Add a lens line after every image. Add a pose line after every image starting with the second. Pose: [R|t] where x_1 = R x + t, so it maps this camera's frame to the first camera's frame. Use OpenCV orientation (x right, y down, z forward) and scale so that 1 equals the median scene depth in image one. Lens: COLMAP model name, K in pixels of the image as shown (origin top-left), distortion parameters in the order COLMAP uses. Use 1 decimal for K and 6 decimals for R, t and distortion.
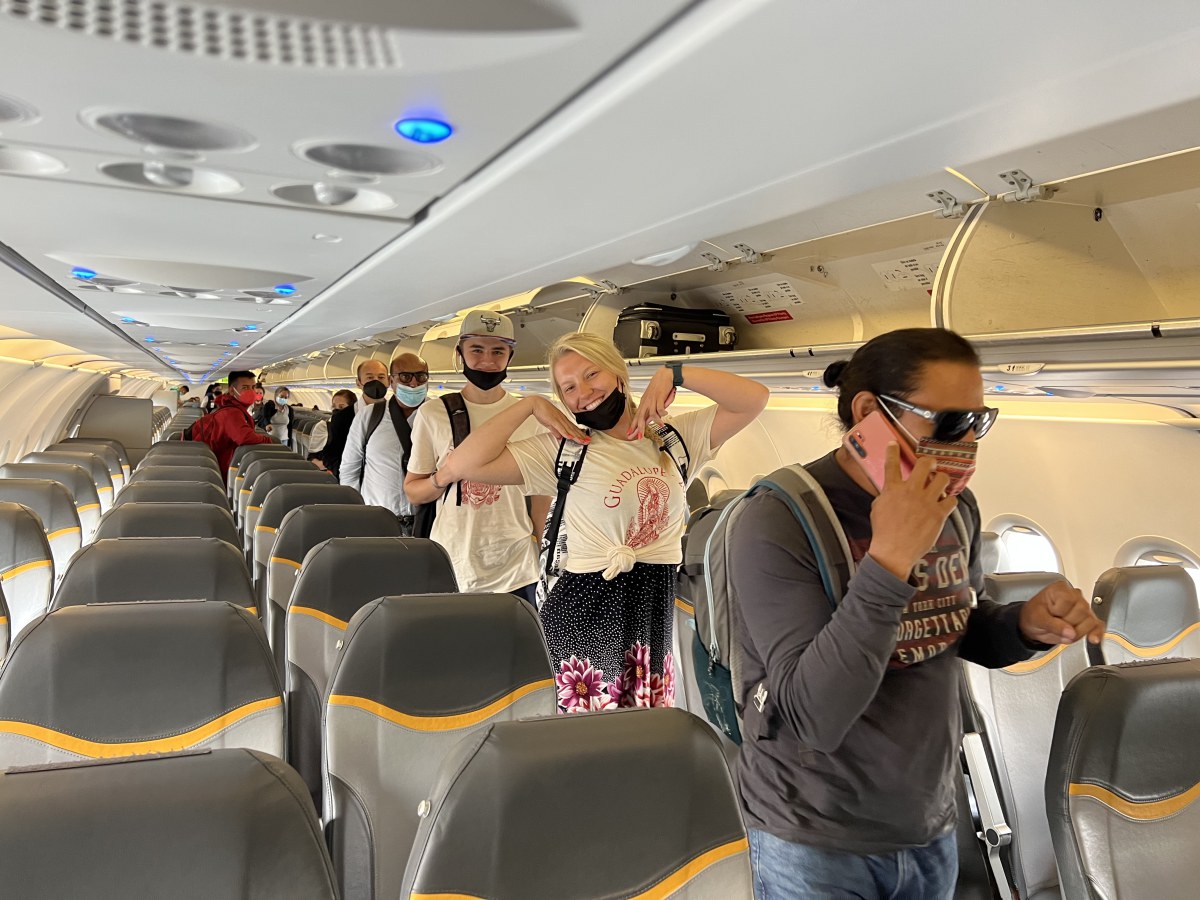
lens RADIAL K [[905.2, 0, 612.6], [0, 905.2, 451.4], [0, 0, 1]] dist [0.057232, -0.056847]
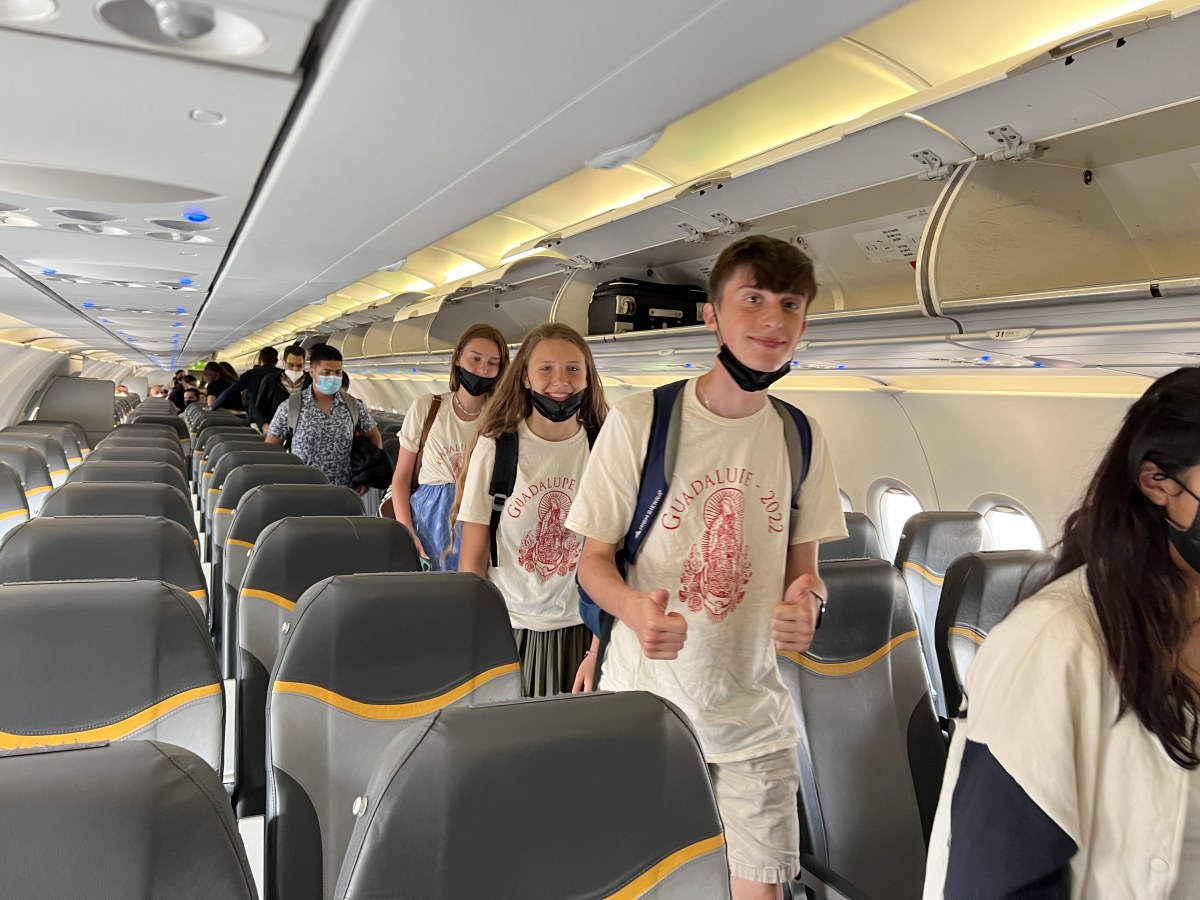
lens RADIAL K [[903.7, 0, 612.1], [0, 903.7, 440.4], [0, 0, 1]] dist [0.060620, -0.064812]
pose [[0.999763, -0.001275, 0.021743, 0.009569], [0.001258, 0.999999, 0.000779, 0.016733], [-0.021744, -0.000751, 0.999763, 0.051507]]
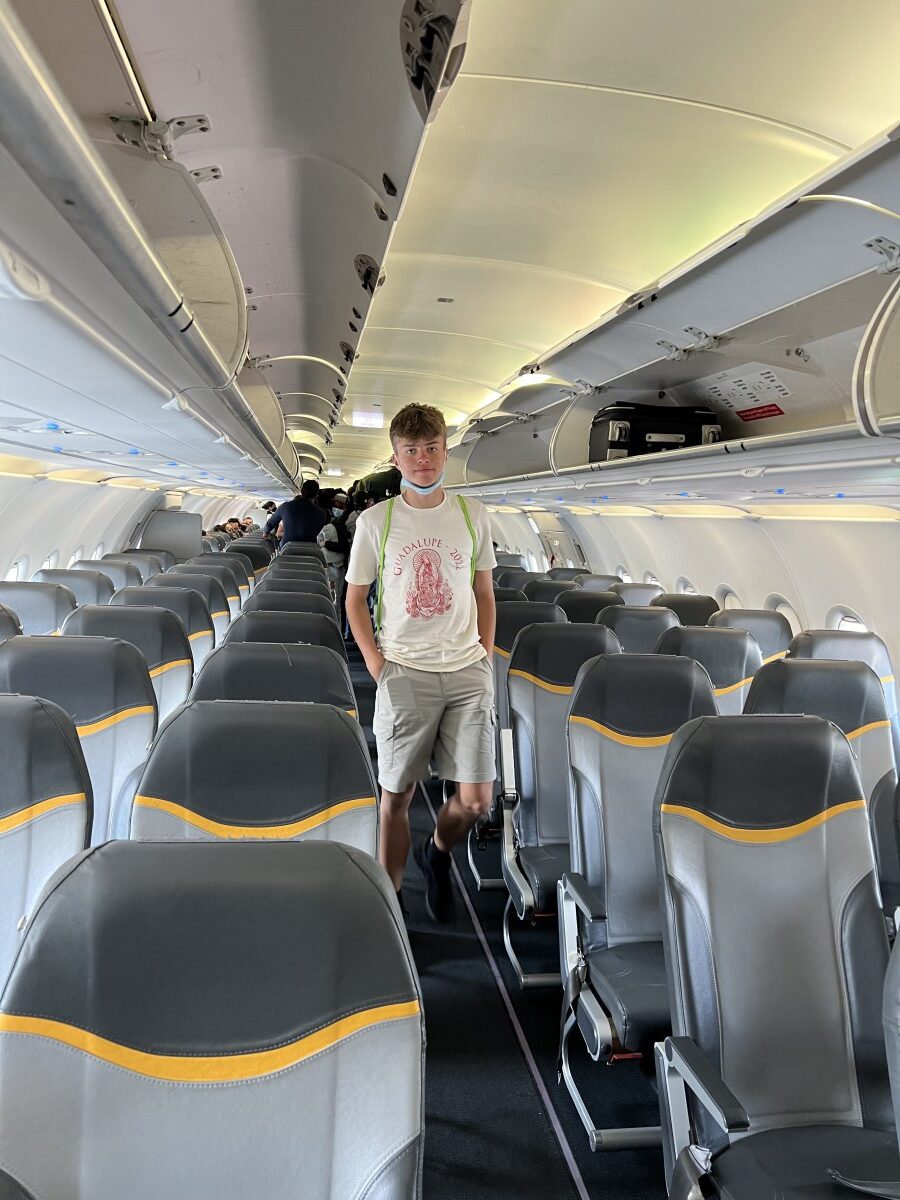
lens RADIAL K [[902.2, 0, 450.0], [0, 902.2, 600.0], [0, 0, 1]] dist [0.041857, -0.038816]
pose [[0.961714, 0.021606, -0.273202, 0.221309], [-0.012268, 0.999282, 0.035844, 0.009809], [0.273780, -0.031120, 0.961289, 0.112704]]
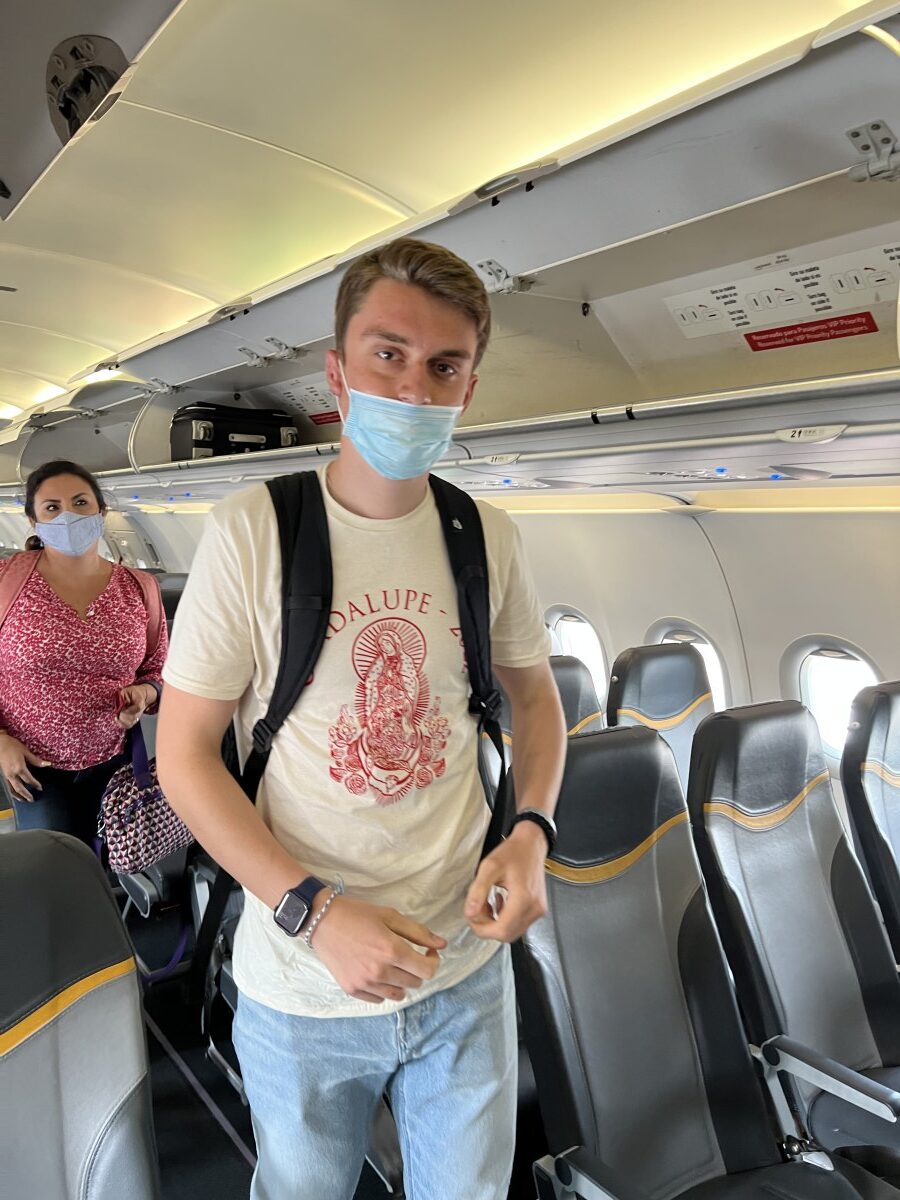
lens RADIAL K [[903.0, 0, 461.4], [0, 903.0, 593.9], [0, 0, 1]] dist [0.058430, -0.073540]
pose [[0.976367, -0.050523, 0.210129, 0.164704], [0.042992, 0.998264, 0.040259, 0.015796], [-0.211799, -0.030274, 0.976844, 0.016927]]
